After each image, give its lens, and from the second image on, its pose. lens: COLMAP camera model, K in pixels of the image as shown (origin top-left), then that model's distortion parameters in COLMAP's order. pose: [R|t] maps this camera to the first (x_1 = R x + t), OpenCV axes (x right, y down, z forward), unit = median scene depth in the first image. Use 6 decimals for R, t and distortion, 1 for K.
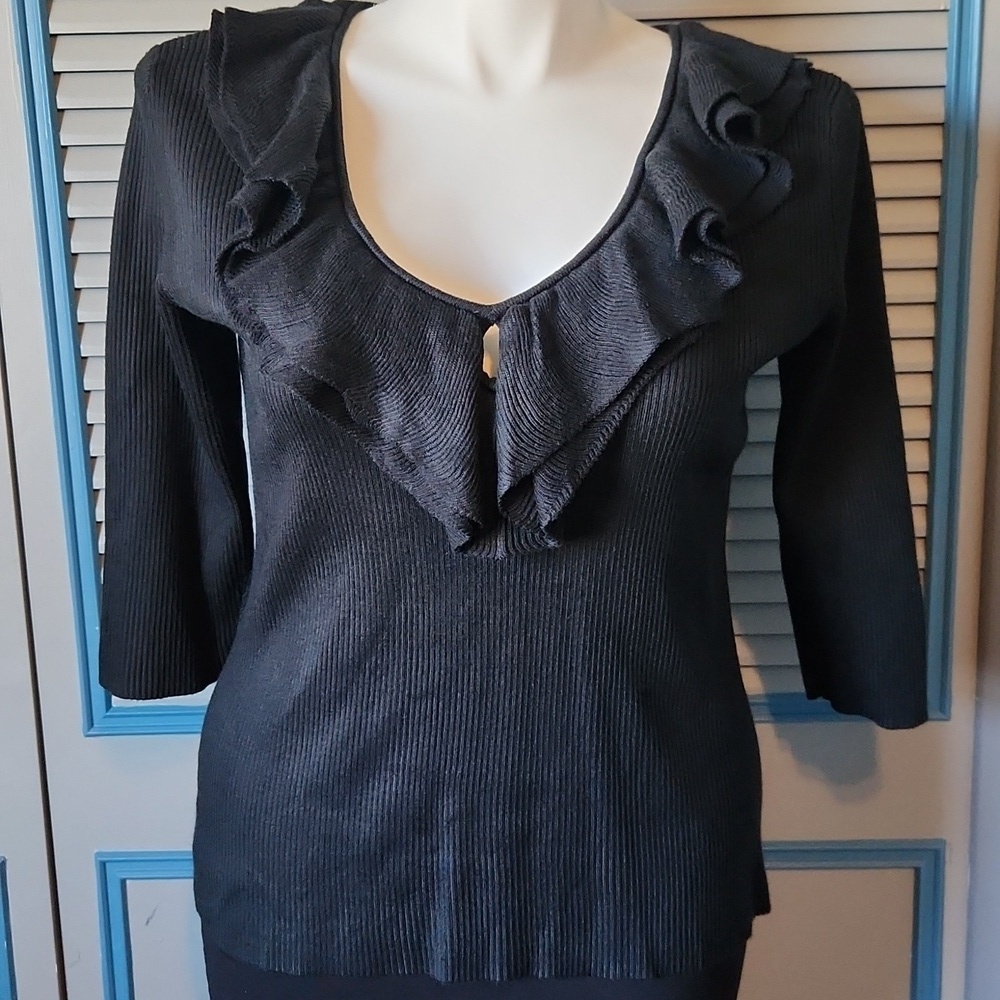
lens RADIAL K [[1399.9, 0, 502.6], [0, 1399.9, 514.6], [0, 0, 1]] dist [0.057871, 0.000000]
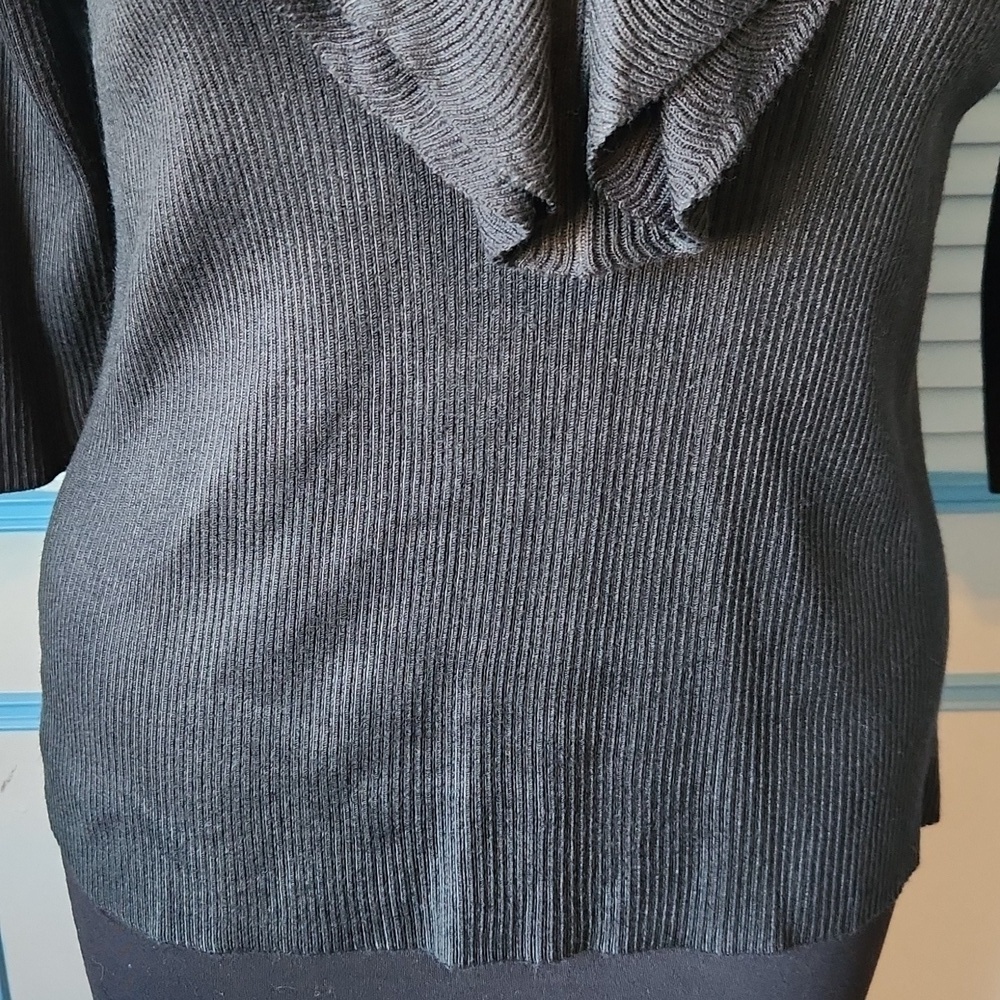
lens RADIAL K [[1399.9, 0, 498.6], [0, 1399.9, 460.8], [0, 0, 1]] dist [0.057871, 0.000000]
pose [[0.998963, -0.000387, 0.045521, -0.051500], [-0.007060, 0.986546, 0.163330, 0.013511], [-0.044971, -0.163482, 0.985521, 0.452746]]
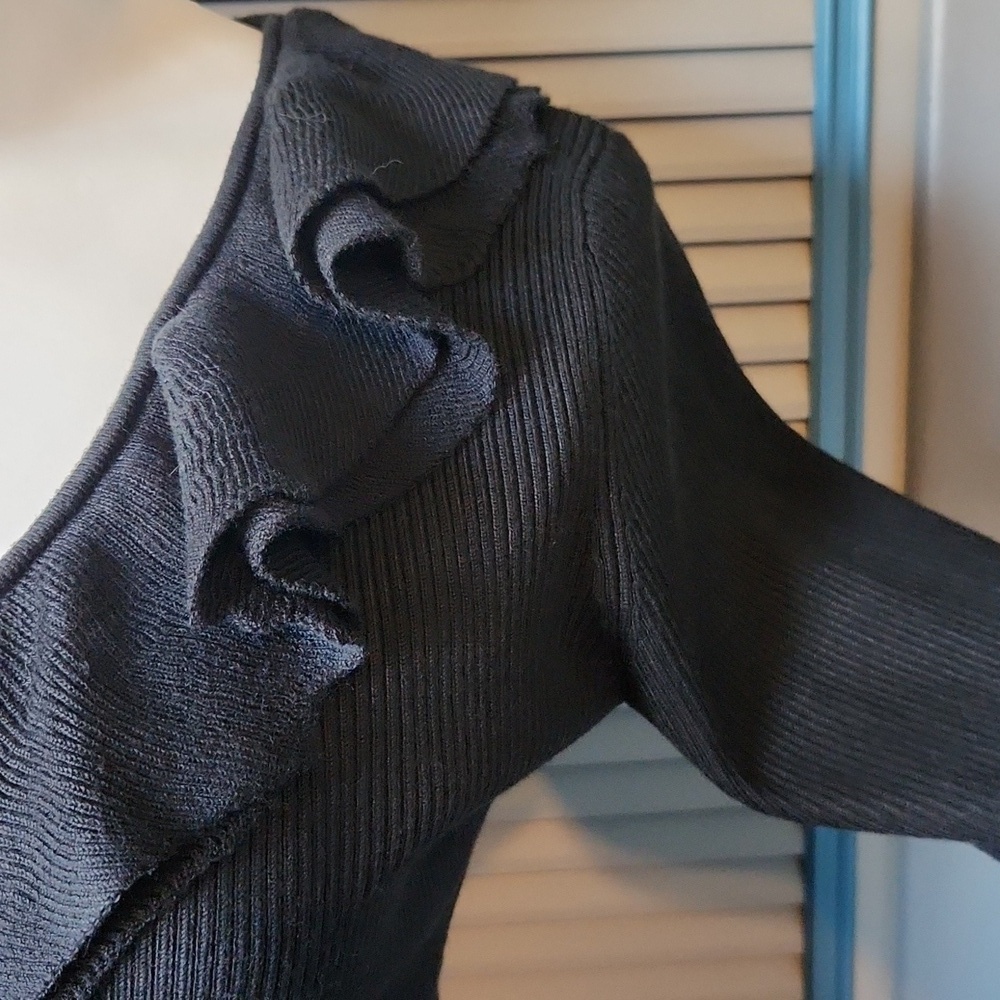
lens RADIAL K [[1440.9, 0, 499.6], [0, 1440.9, 494.3], [0, 0, 1]] dist [0.069869, 0.000000]
pose [[0.994947, -0.037329, 0.093207, 0.159597], [0.035625, 0.999168, 0.019876, -0.205938], [-0.093872, -0.016455, 0.995448, 0.535876]]
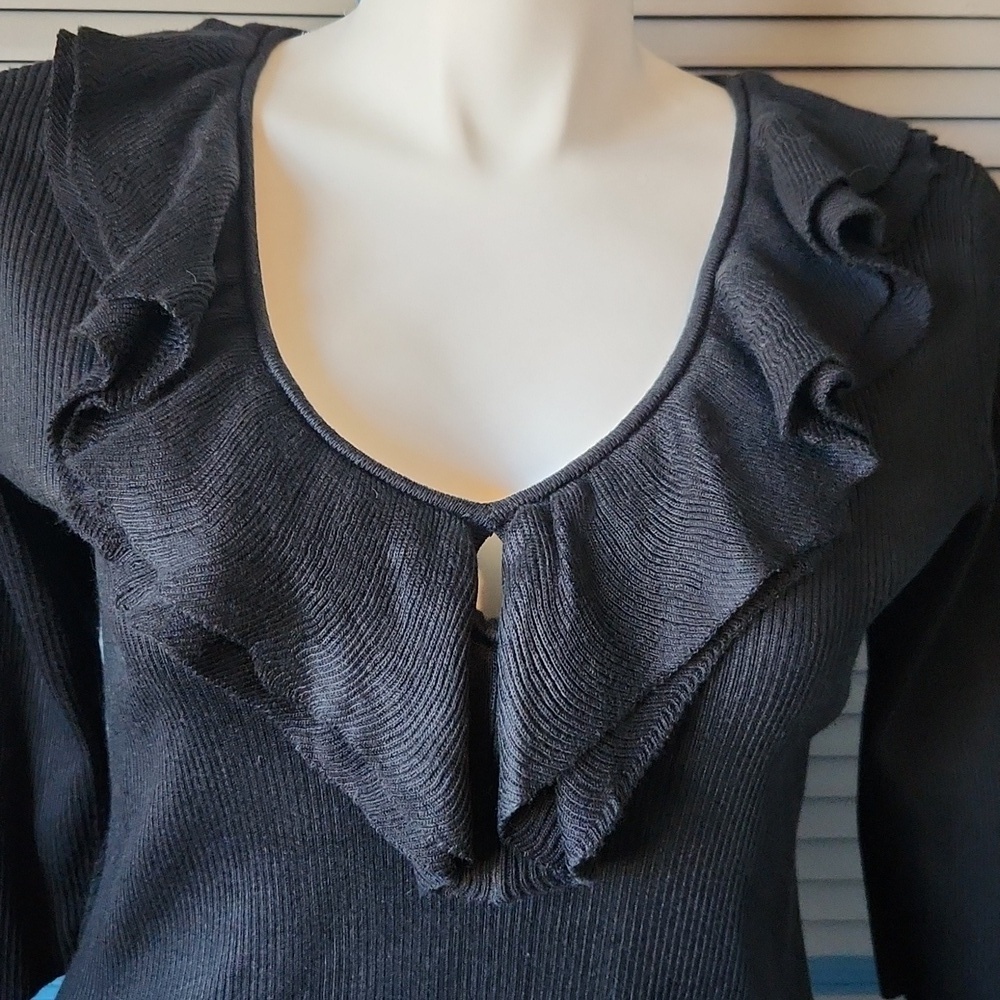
lens RADIAL K [[1399.9, 0, 485.3], [0, 1399.9, 508.4], [0, 0, 1]] dist [0.057871, 0.000000]
pose [[0.998080, 0.015257, 0.060023, -0.043900], [-0.013343, 0.999393, -0.032168, -0.116917], [-0.060477, 0.031305, 0.997679, 0.340554]]
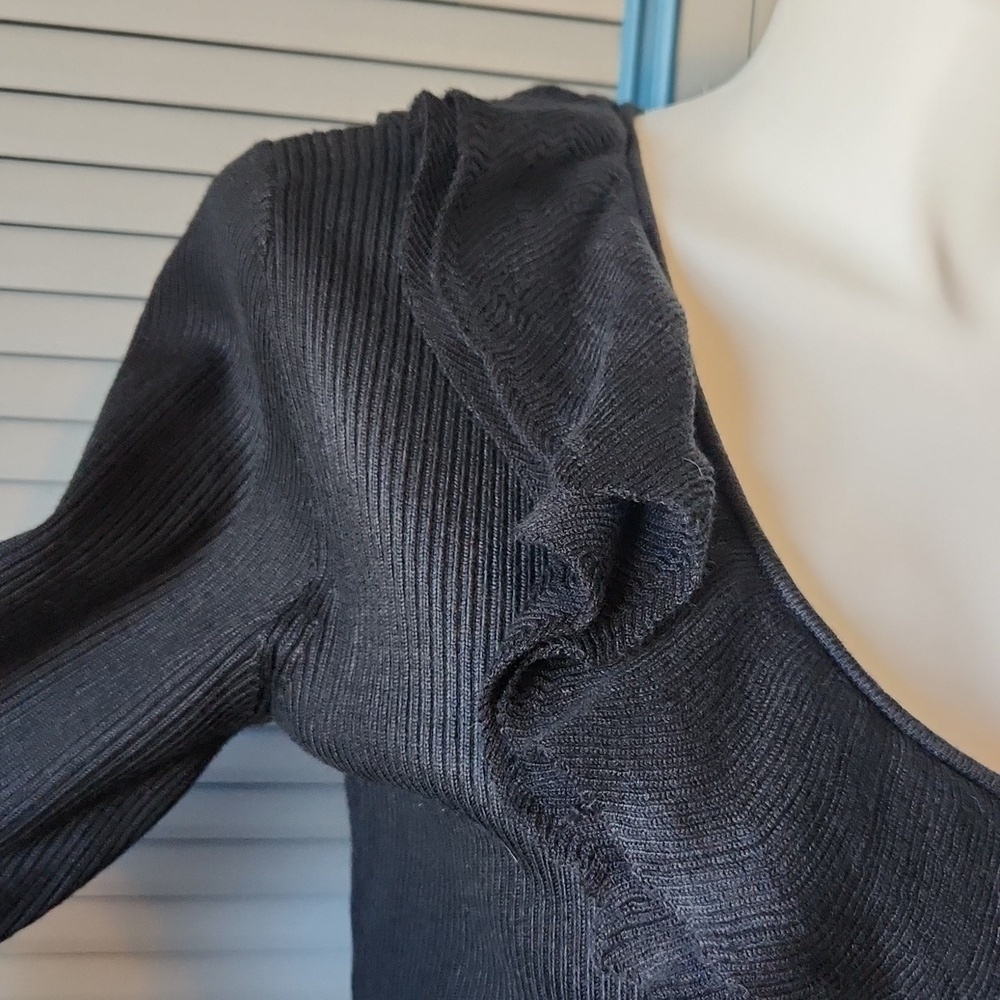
lens RADIAL K [[1399.9, 0, 499.2], [0, 1399.9, 506.9], [0, 0, 1]] dist [0.057871, 0.000000]
pose [[0.976533, 0.064591, 0.205455, -0.271644], [-0.052094, 0.996481, -0.065668, -0.190695], [-0.208973, 0.053424, 0.976461, 0.548075]]
